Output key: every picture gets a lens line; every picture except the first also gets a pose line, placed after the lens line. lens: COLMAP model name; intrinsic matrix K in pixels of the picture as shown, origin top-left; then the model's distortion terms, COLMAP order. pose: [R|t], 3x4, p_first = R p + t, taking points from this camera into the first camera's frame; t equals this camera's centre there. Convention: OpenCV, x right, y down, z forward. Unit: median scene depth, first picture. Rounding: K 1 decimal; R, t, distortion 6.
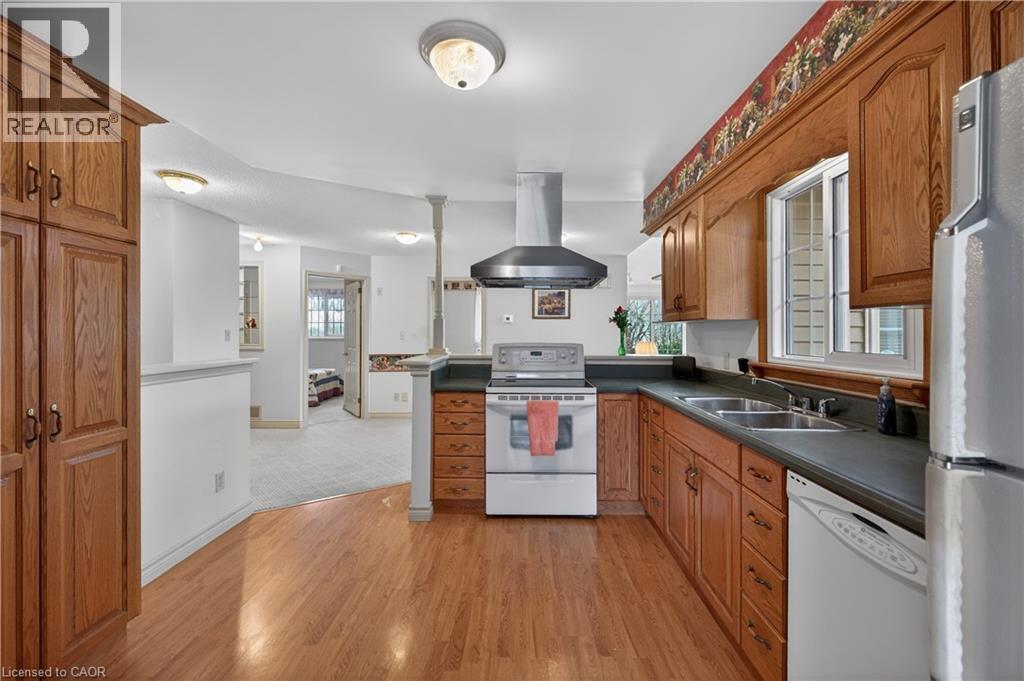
lens RADIAL K [[406.7, 0, 514.7], [0, 406.7, 332.7], [0, 0, 1]] dist [0.002093, 0.000399]
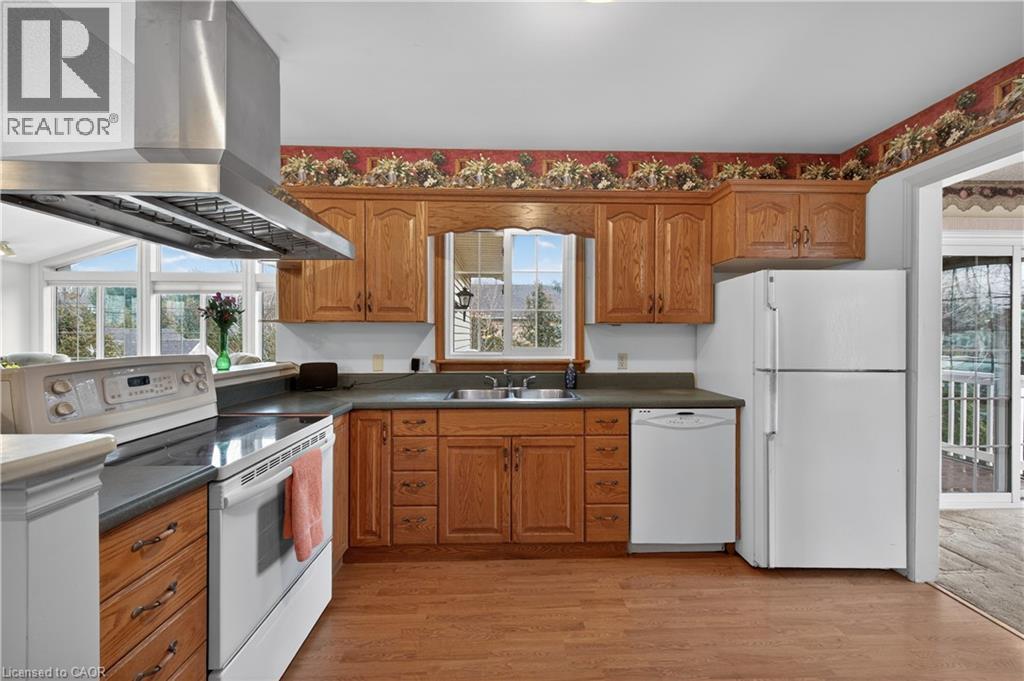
lens RADIAL K [[406.7, 0, 514.7], [0, 406.7, 332.7], [0, 0, 1]] dist [0.002093, 0.000399]
pose [[-0.055997, 0.002522, 0.998428, -0.610917], [-0.002383, 0.999994, -0.002659, -0.004491], [-0.998428, -0.002528, -0.055990, 0.869149]]
